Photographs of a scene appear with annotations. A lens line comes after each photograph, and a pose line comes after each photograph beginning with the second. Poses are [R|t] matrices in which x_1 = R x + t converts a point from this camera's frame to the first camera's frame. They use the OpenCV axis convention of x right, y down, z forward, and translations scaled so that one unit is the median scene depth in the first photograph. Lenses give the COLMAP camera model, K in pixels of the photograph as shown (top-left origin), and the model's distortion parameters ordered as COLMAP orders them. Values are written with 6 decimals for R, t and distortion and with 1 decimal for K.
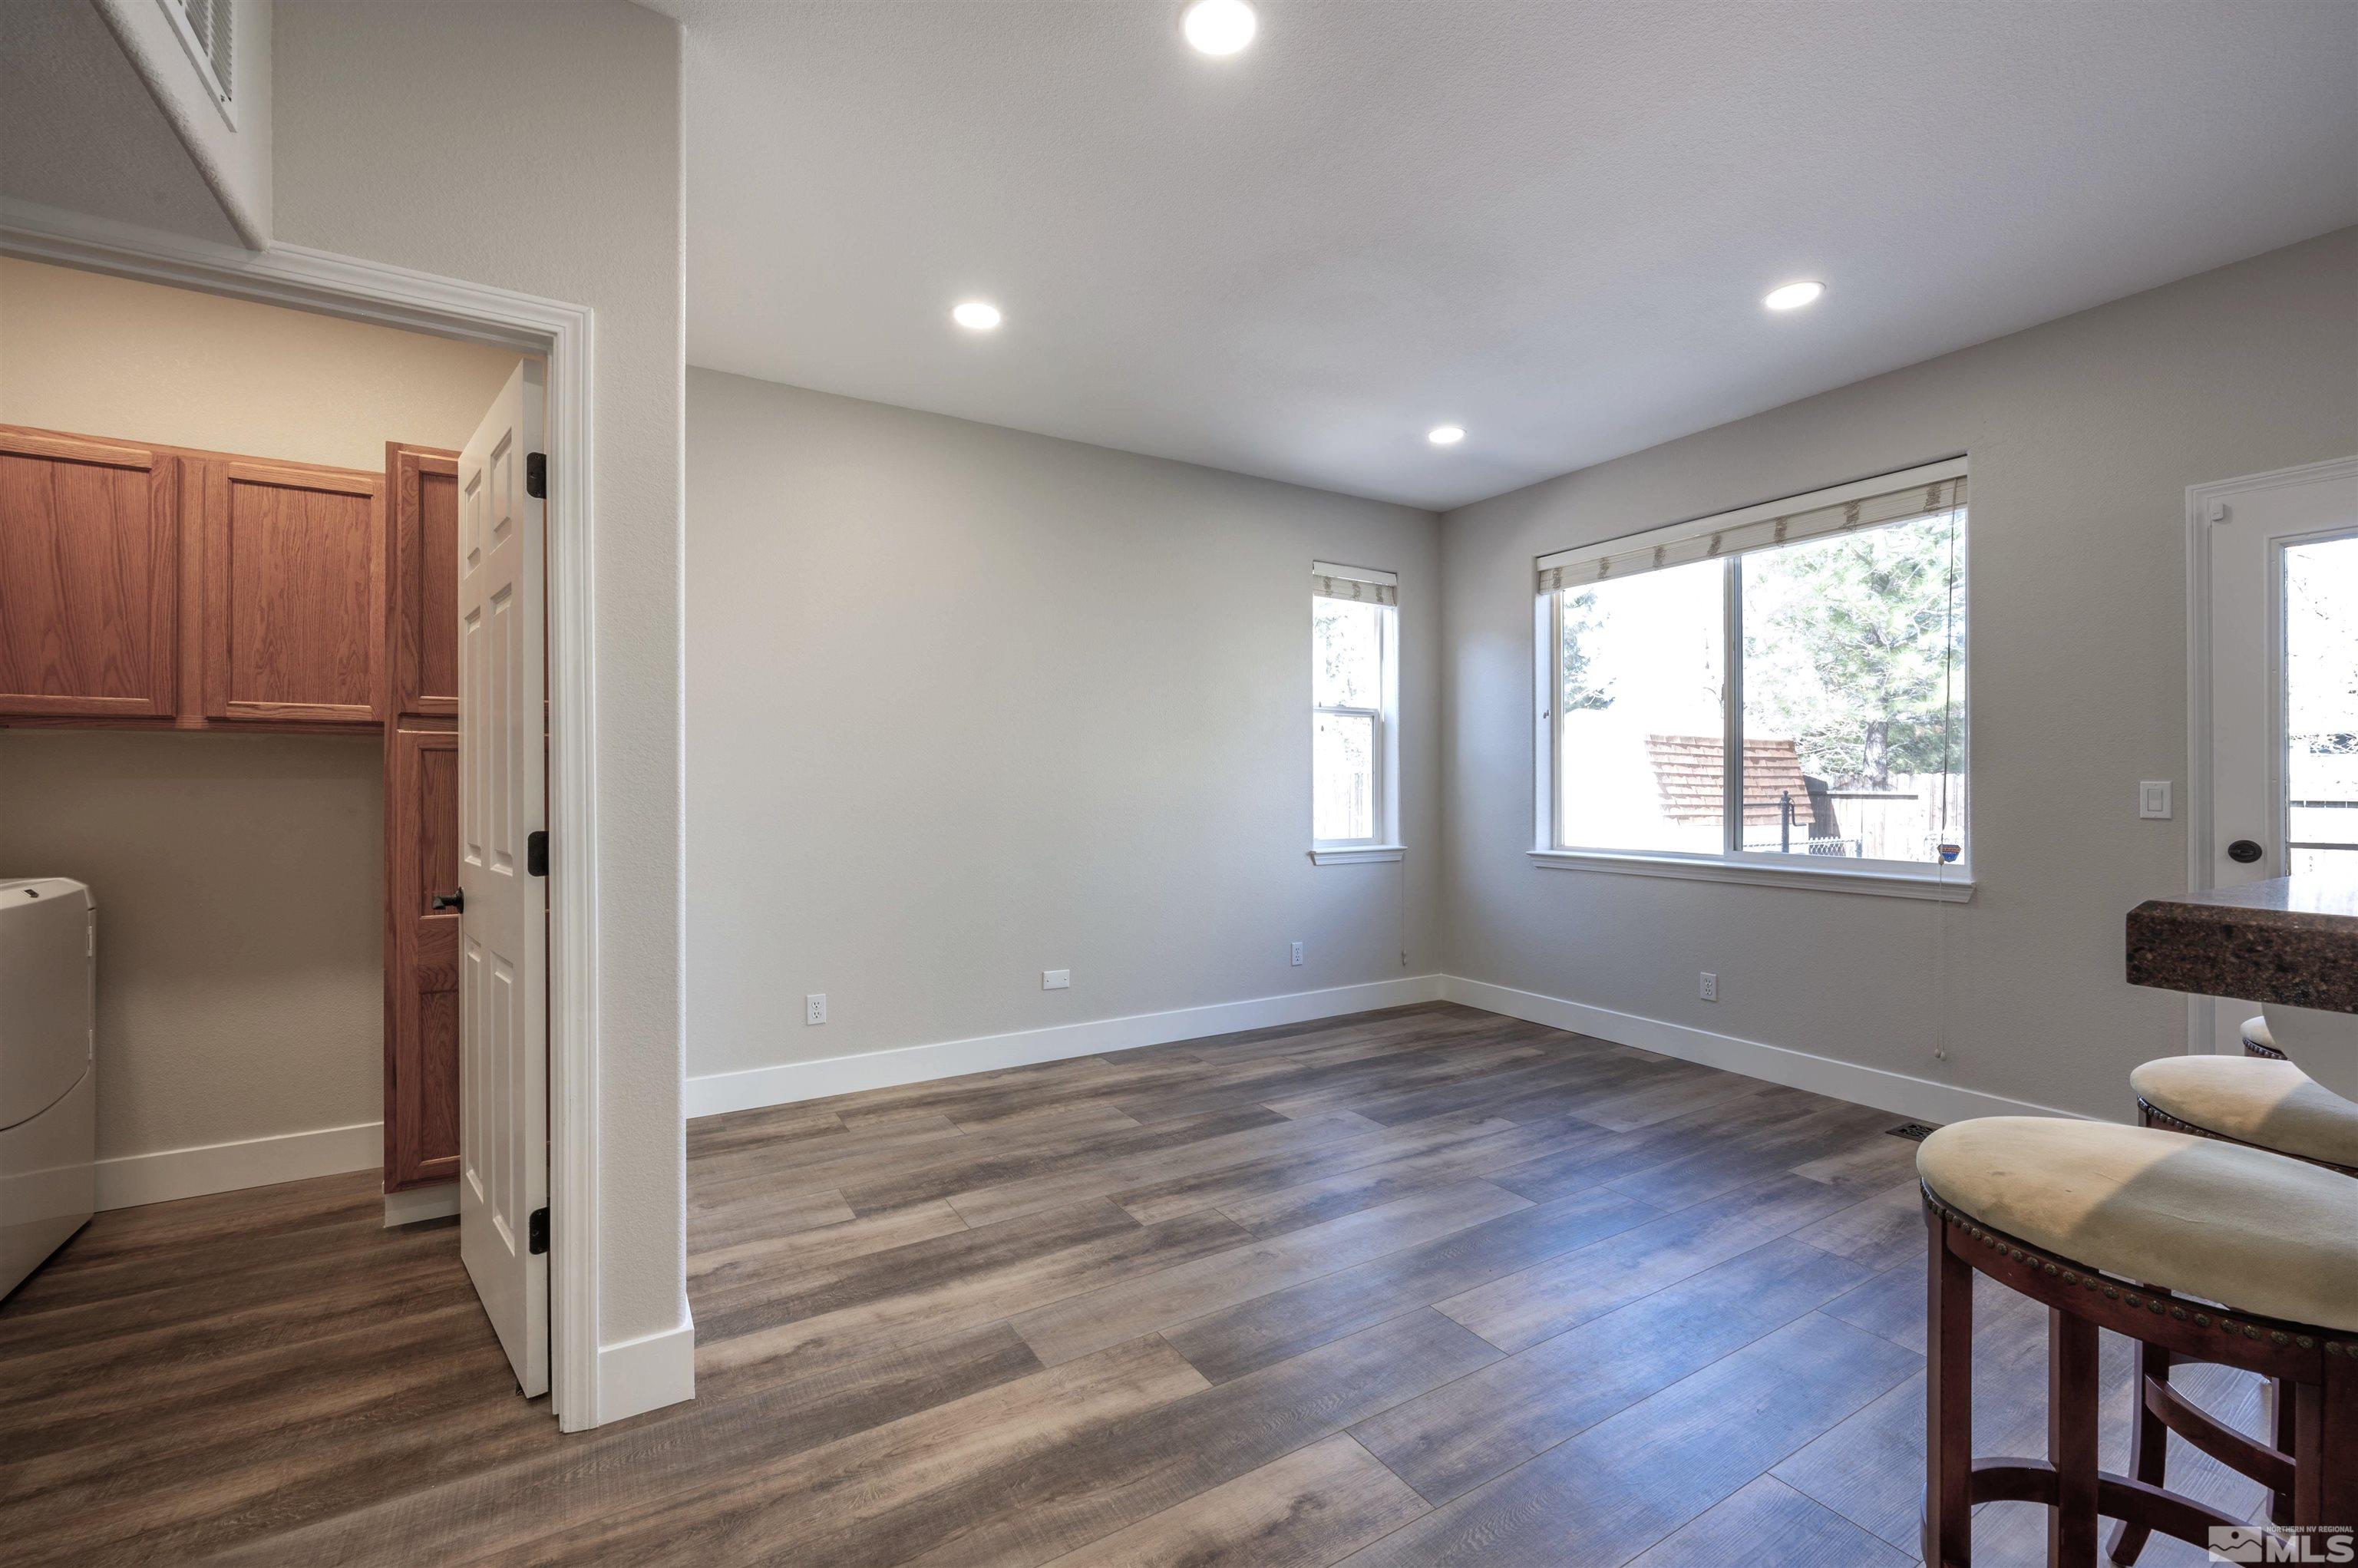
lens RADIAL K [[998.2, 0, 1187.1], [0, 998.2, 777.2], [0, 0, 1]] dist [-0.003010, 0.001190]
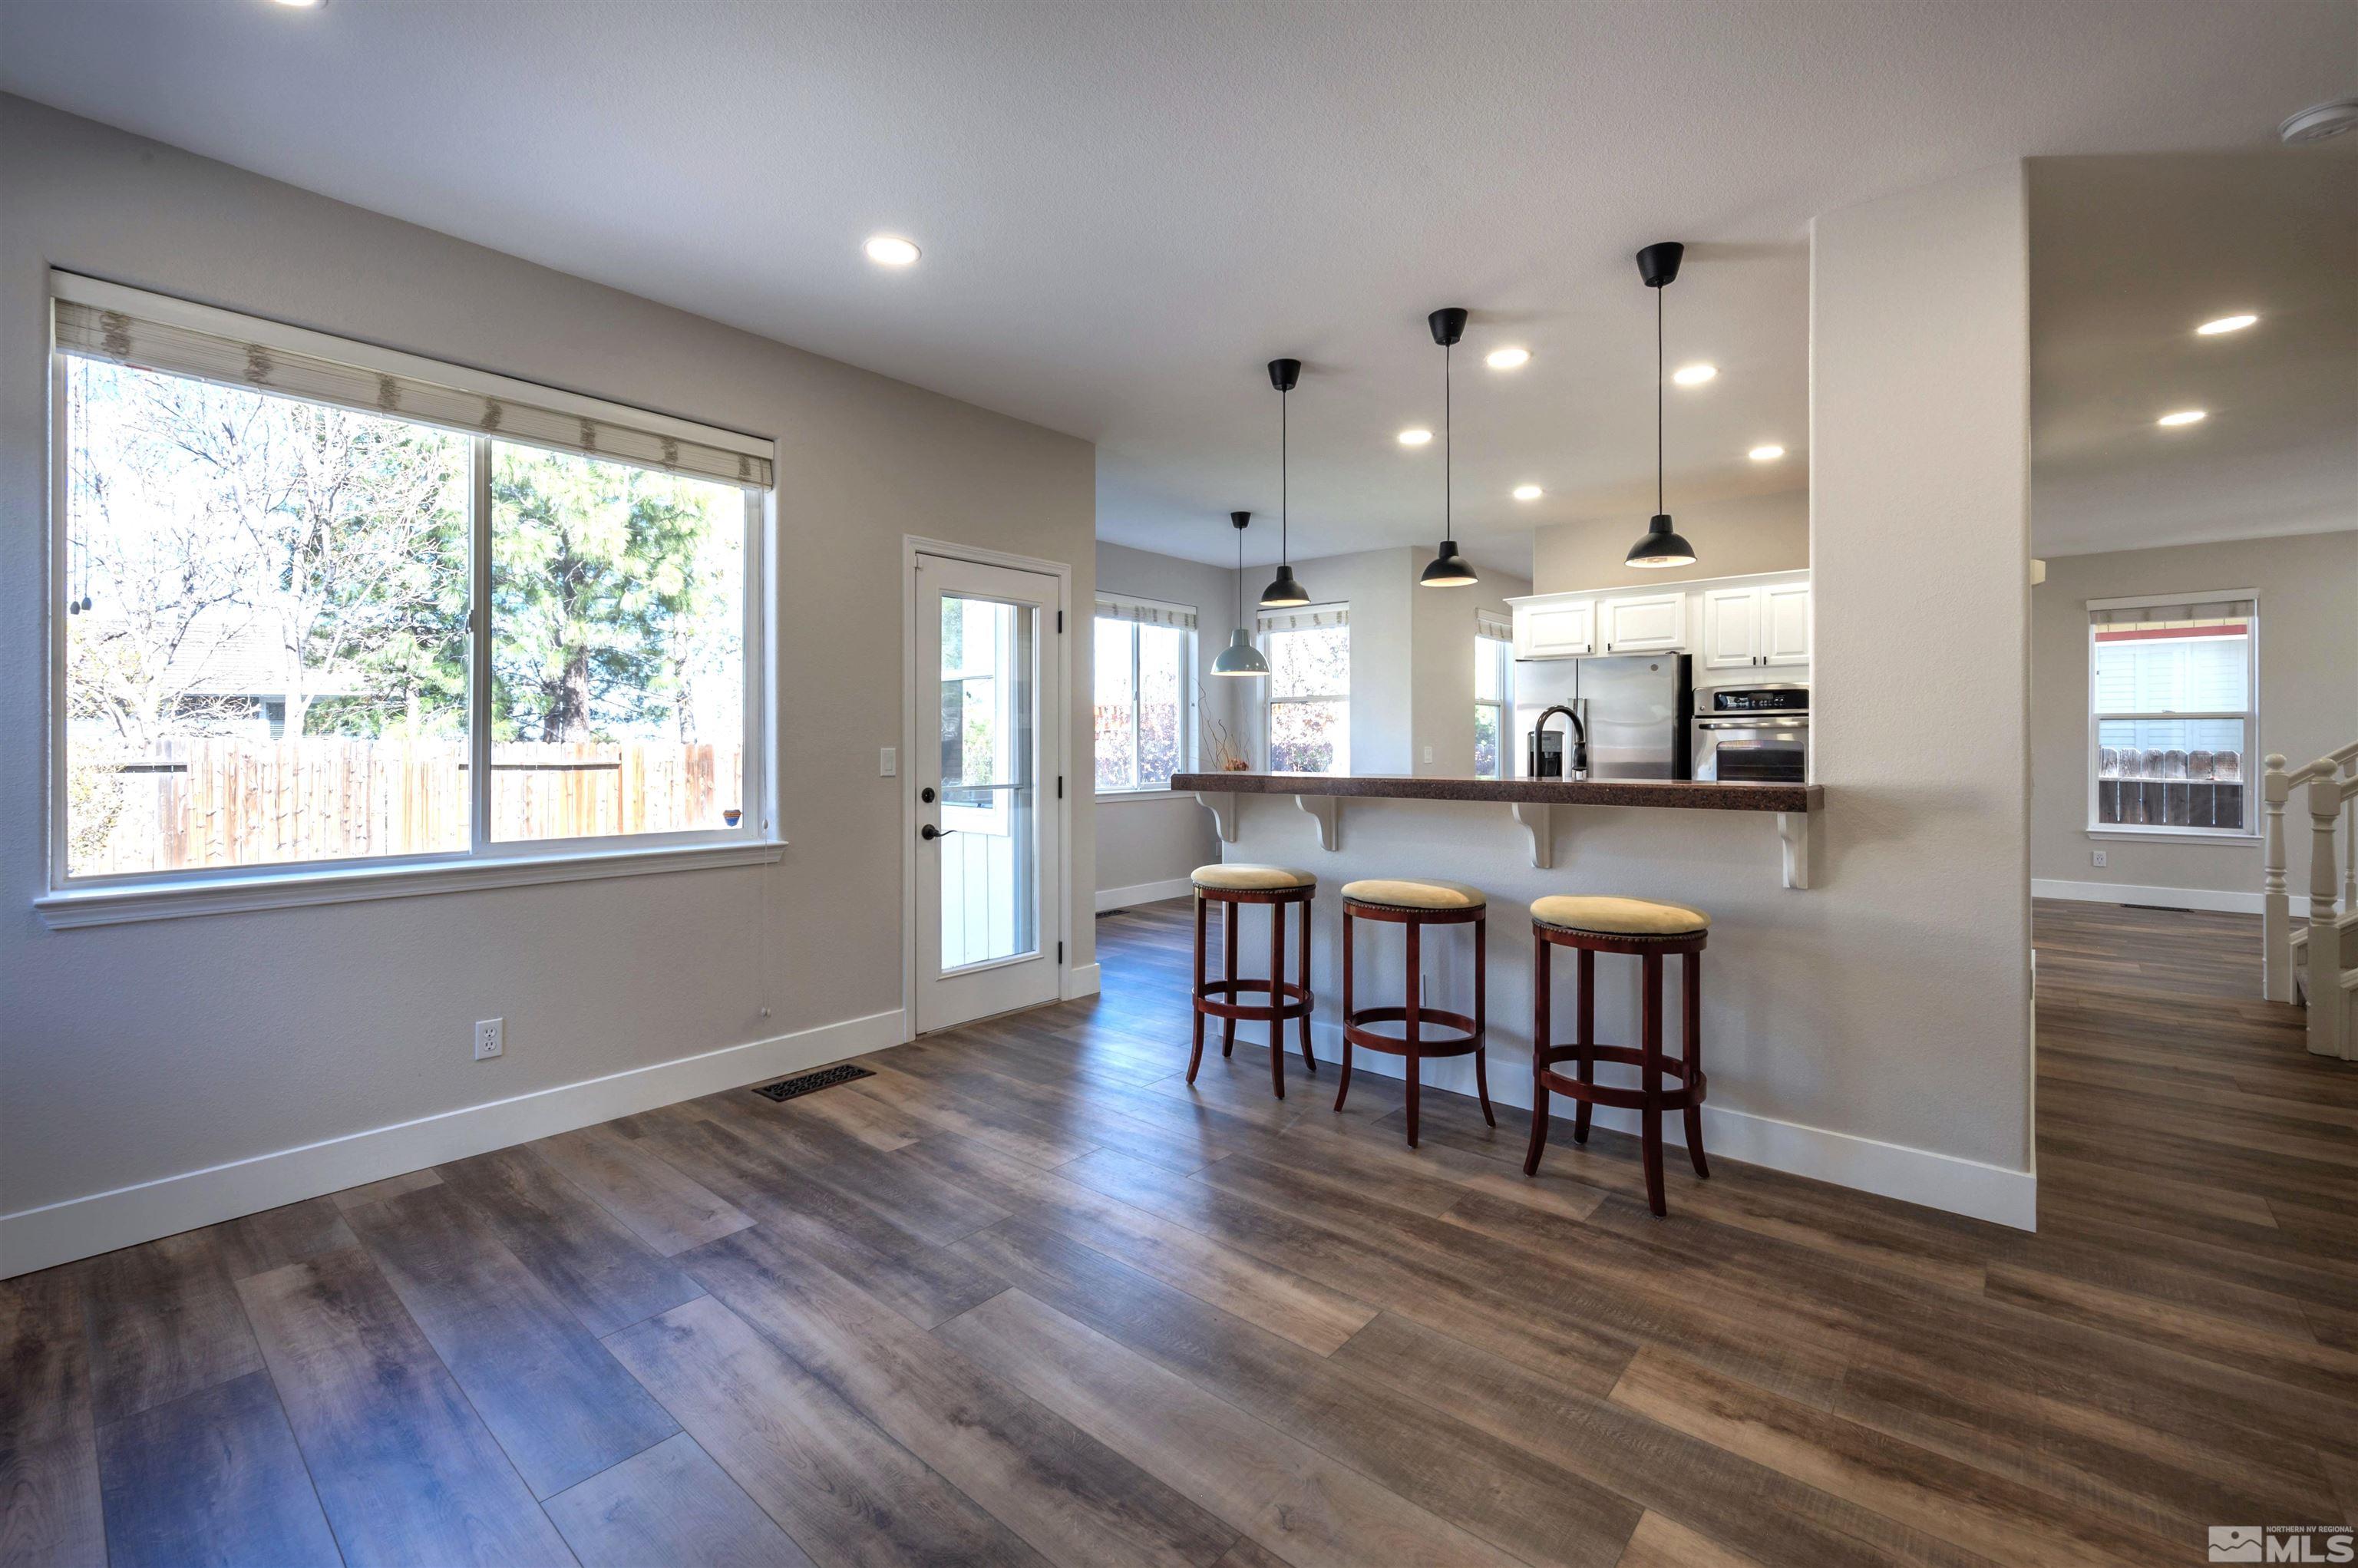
lens RADIAL K [[998.2, 0, 1155.7], [0, 998.2, 749.5], [0, 0, 1]] dist [-0.003010, 0.001190]
pose [[-0.295181, -0.003588, 0.955435, -0.711896], [-0.004411, 0.999987, 0.002393, 0.001871], [-0.955431, -0.003508, -0.295193, 1.856758]]
